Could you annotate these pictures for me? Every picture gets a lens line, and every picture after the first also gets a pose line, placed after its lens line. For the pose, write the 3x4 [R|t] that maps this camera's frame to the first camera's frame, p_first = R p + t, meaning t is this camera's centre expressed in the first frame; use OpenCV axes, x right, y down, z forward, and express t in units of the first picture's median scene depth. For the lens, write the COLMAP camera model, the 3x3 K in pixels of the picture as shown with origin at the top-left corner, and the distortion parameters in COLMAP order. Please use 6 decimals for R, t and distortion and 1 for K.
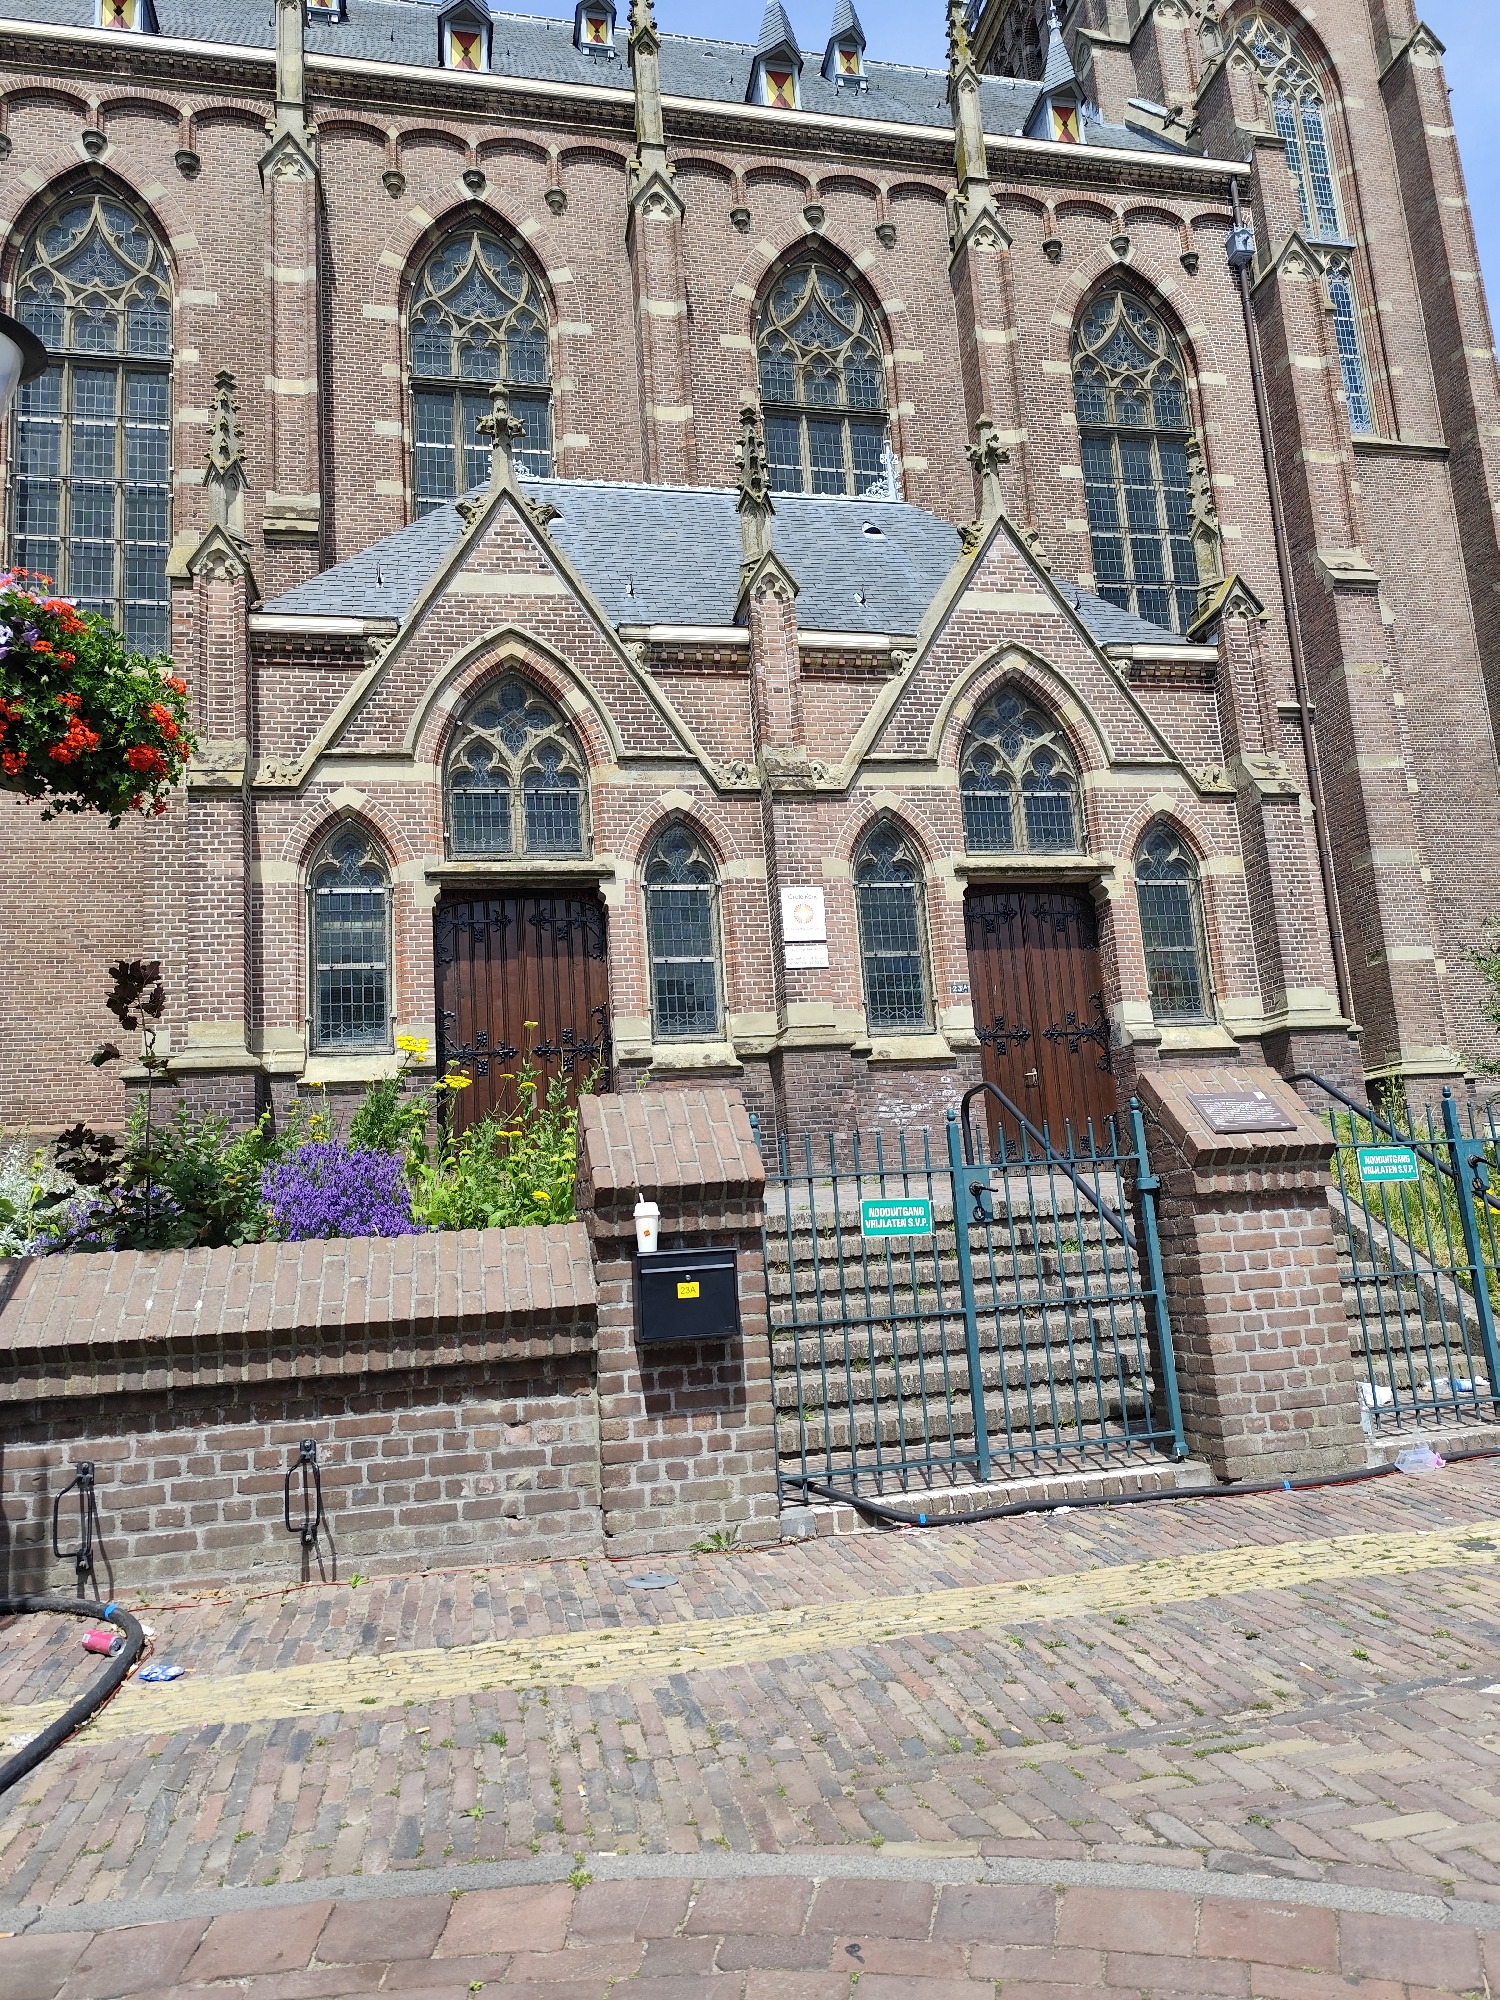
lens RADIAL K [[1377.1, 0, 750.0], [0, 1377.1, 1000.0], [0, 0, 1]] dist [0.037992, -0.045804]
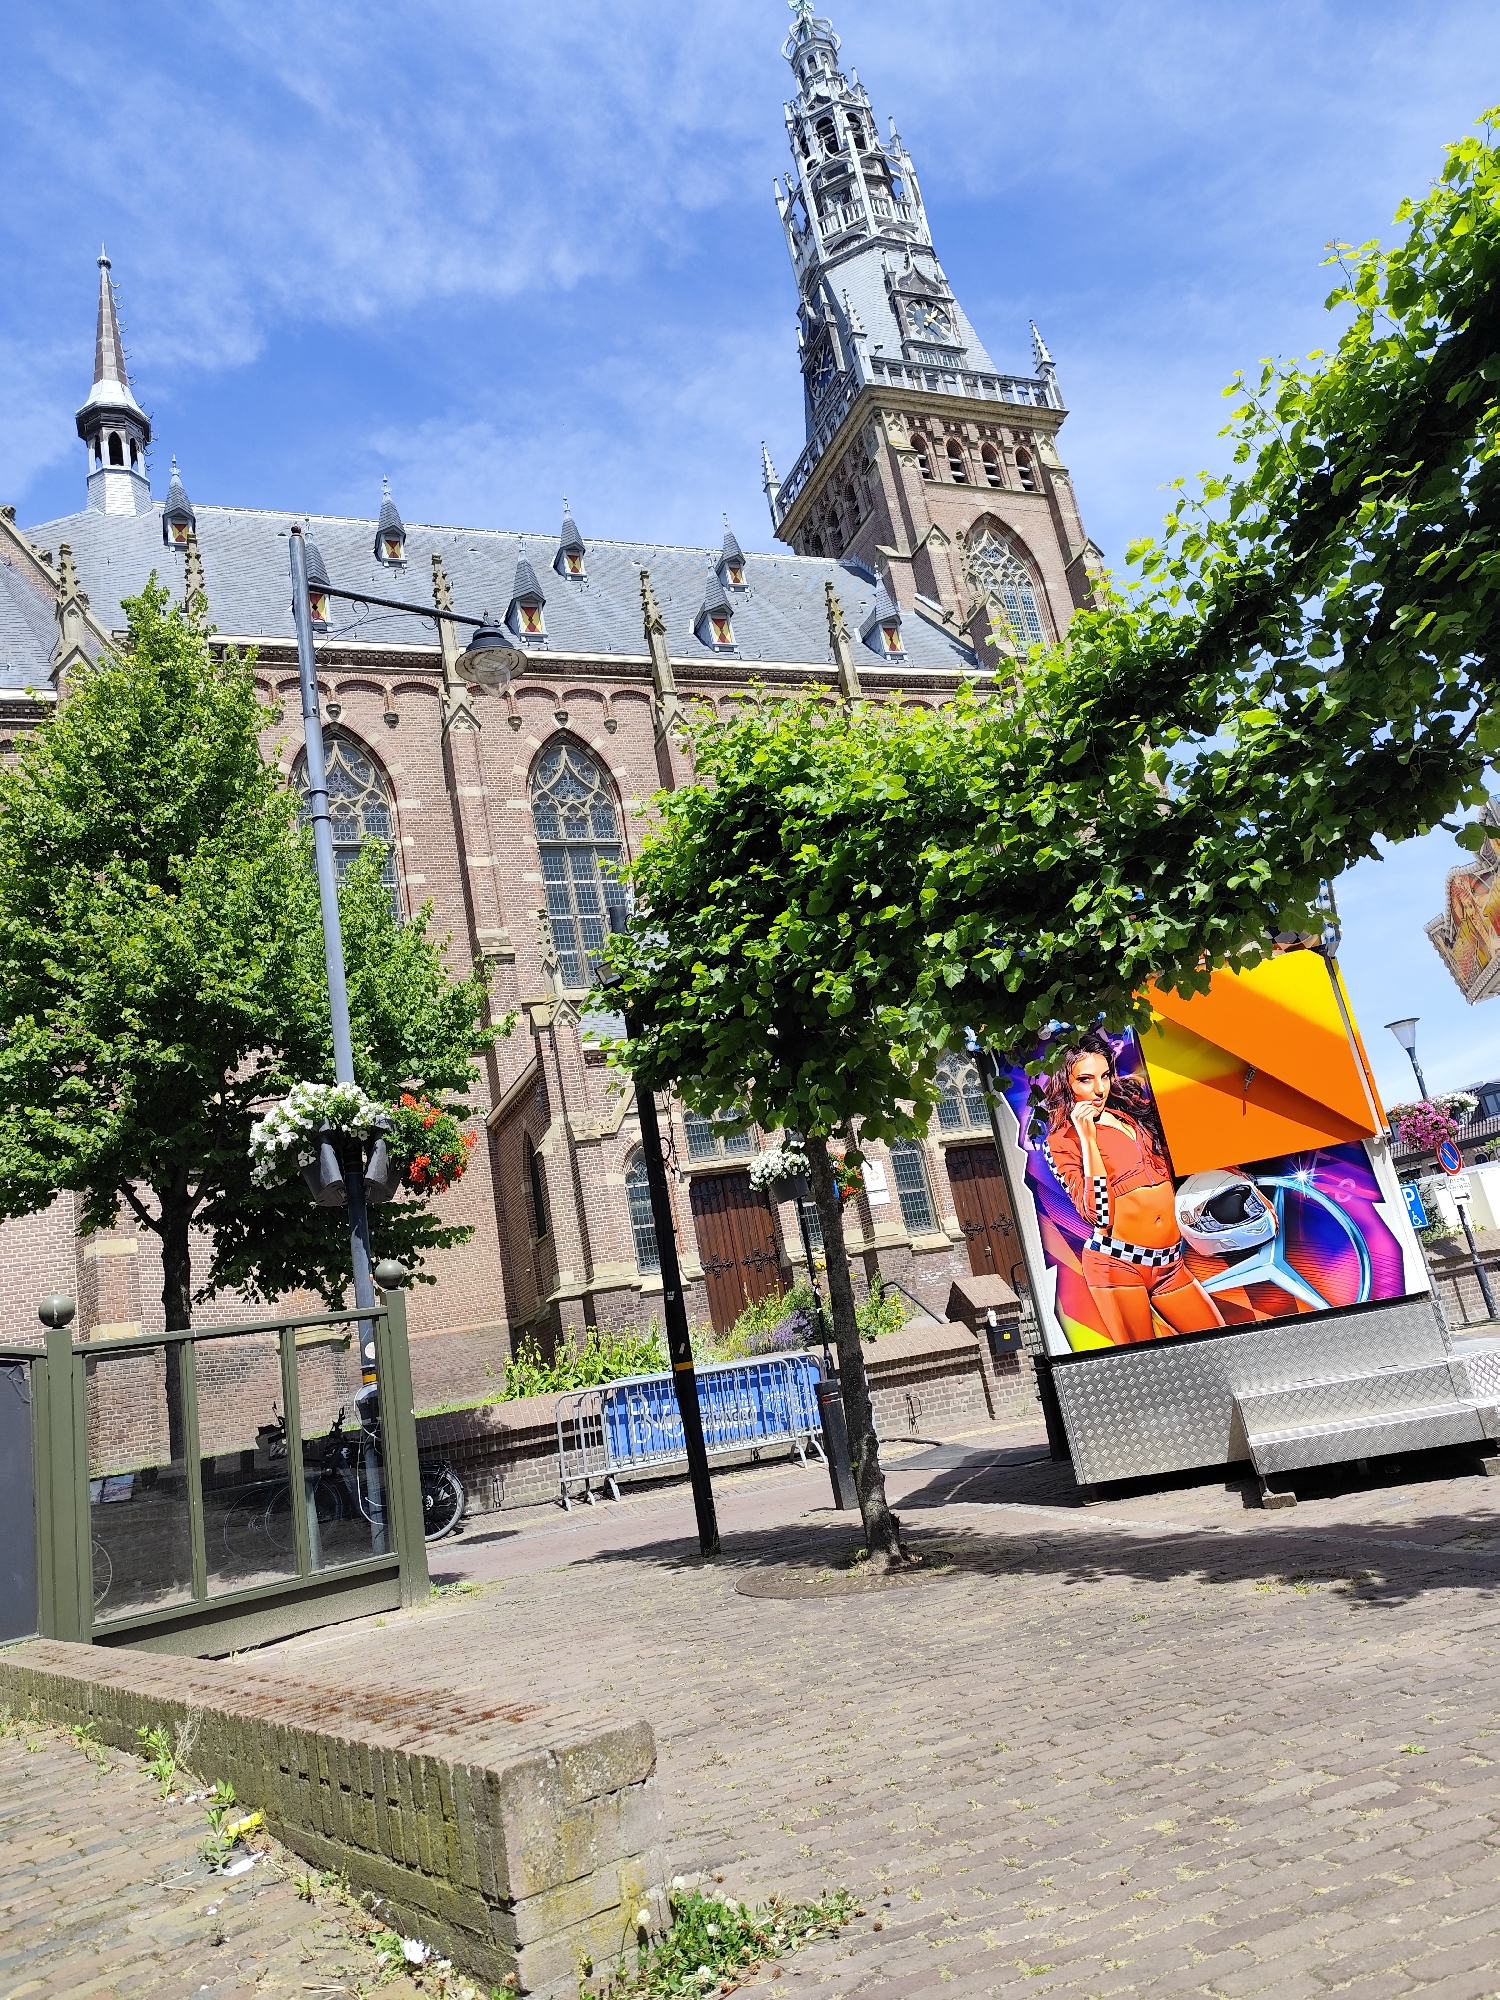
lens RADIAL K [[1377.1, 0, 750.0], [0, 1377.1, 1000.0], [0, 0, 1]] dist [0.037992, -0.045804]
pose [[0.980346, -0.061229, 0.187546, -0.321819], [0.083340, 0.990165, -0.112372, -0.070819], [-0.178822, 0.125793, 0.975807, -0.588732]]
